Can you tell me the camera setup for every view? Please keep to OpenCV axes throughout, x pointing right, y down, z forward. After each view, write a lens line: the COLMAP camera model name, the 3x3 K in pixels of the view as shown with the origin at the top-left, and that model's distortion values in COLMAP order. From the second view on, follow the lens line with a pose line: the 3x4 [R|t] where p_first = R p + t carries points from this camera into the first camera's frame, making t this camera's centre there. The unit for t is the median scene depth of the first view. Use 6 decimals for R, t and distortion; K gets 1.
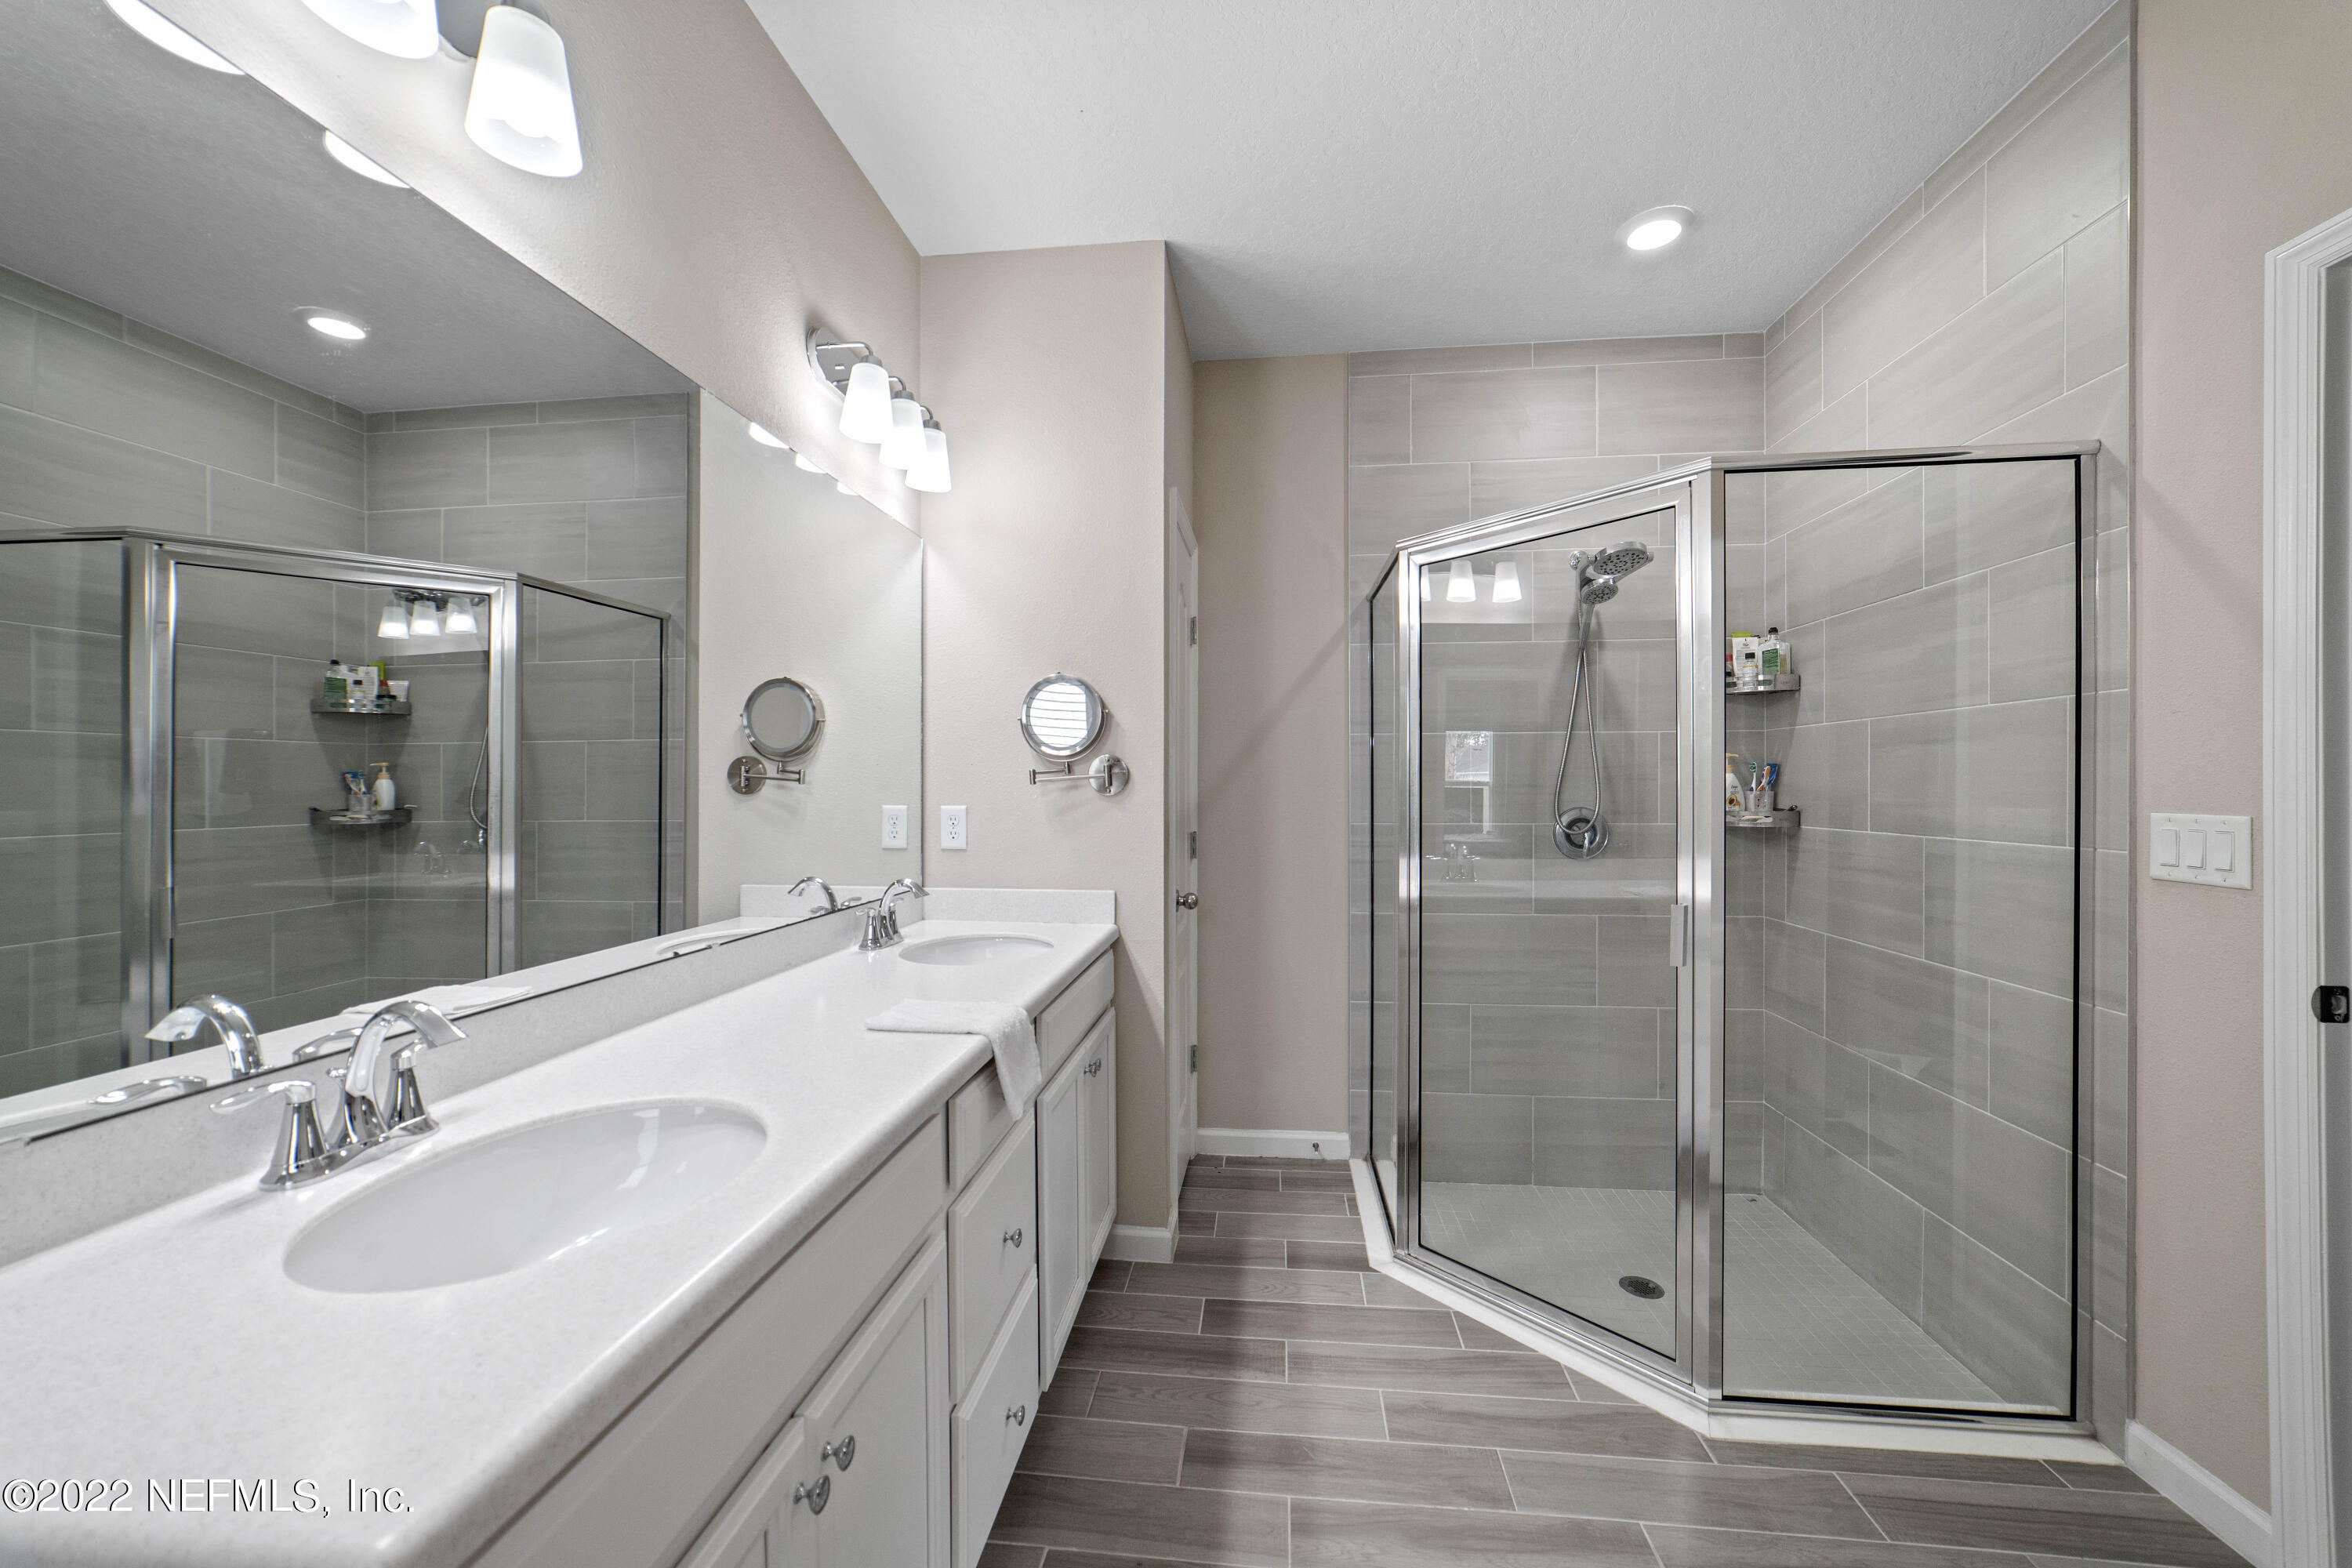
lens RADIAL K [[893.9, 0, 1178.1], [0, 893.9, 755.9], [0, 0, 1]] dist [-0.026404, 0.009885]
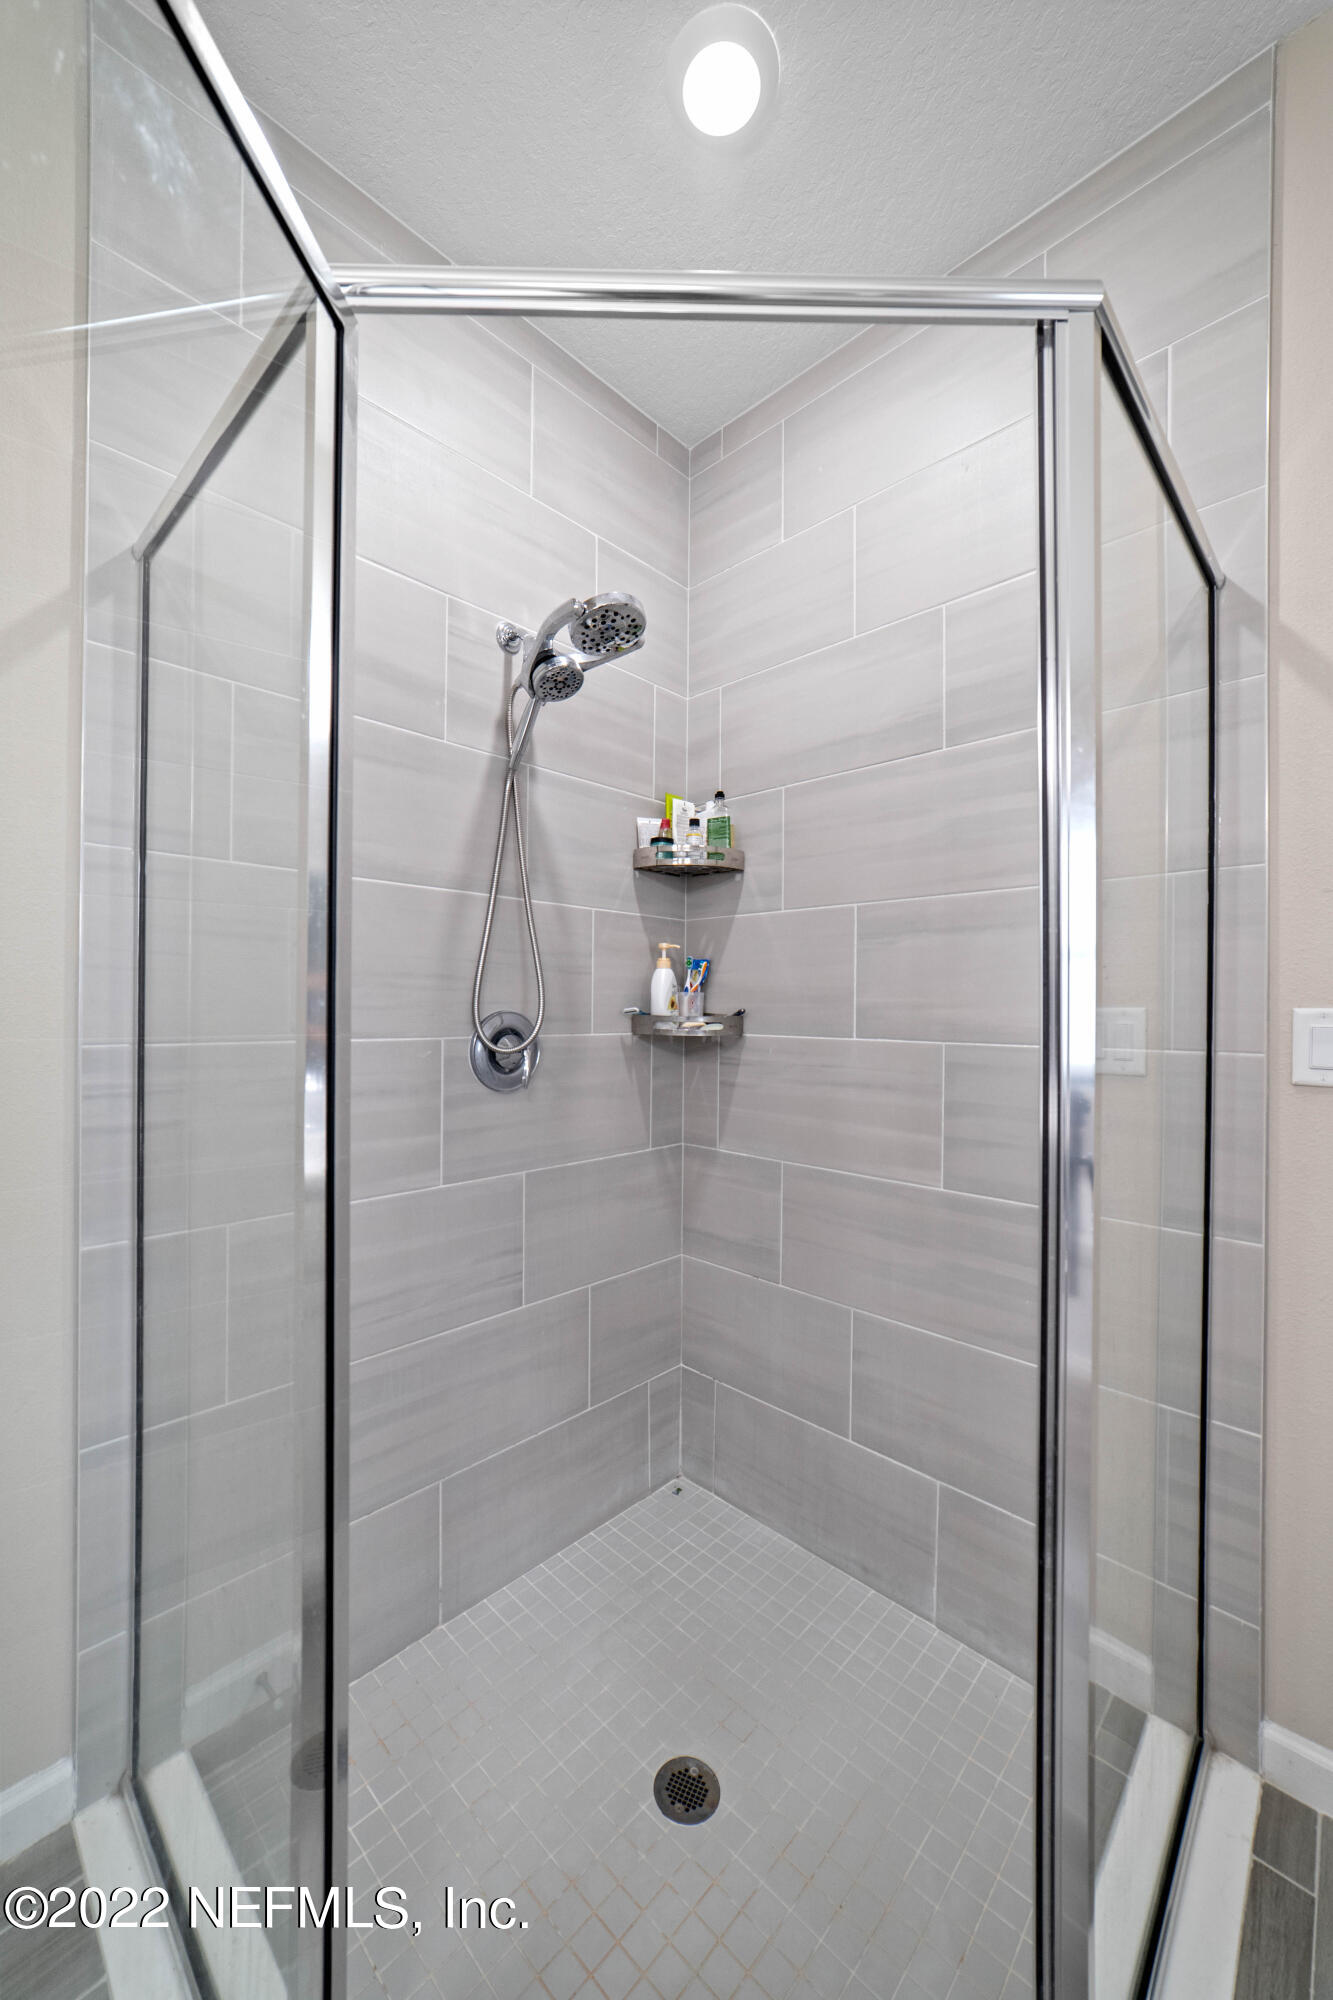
lens RADIAL K [[770.6, 0, 656.4], [0, 770.6, 1013.1], [0, 0, 1]] dist [-0.019853, 0.008586]
pose [[0.619233, 0.002622, 0.785203, 0.080836], [-0.037110, 0.998975, 0.025931, 0.043166], [-0.784330, -0.045196, 0.618696, 0.605989]]
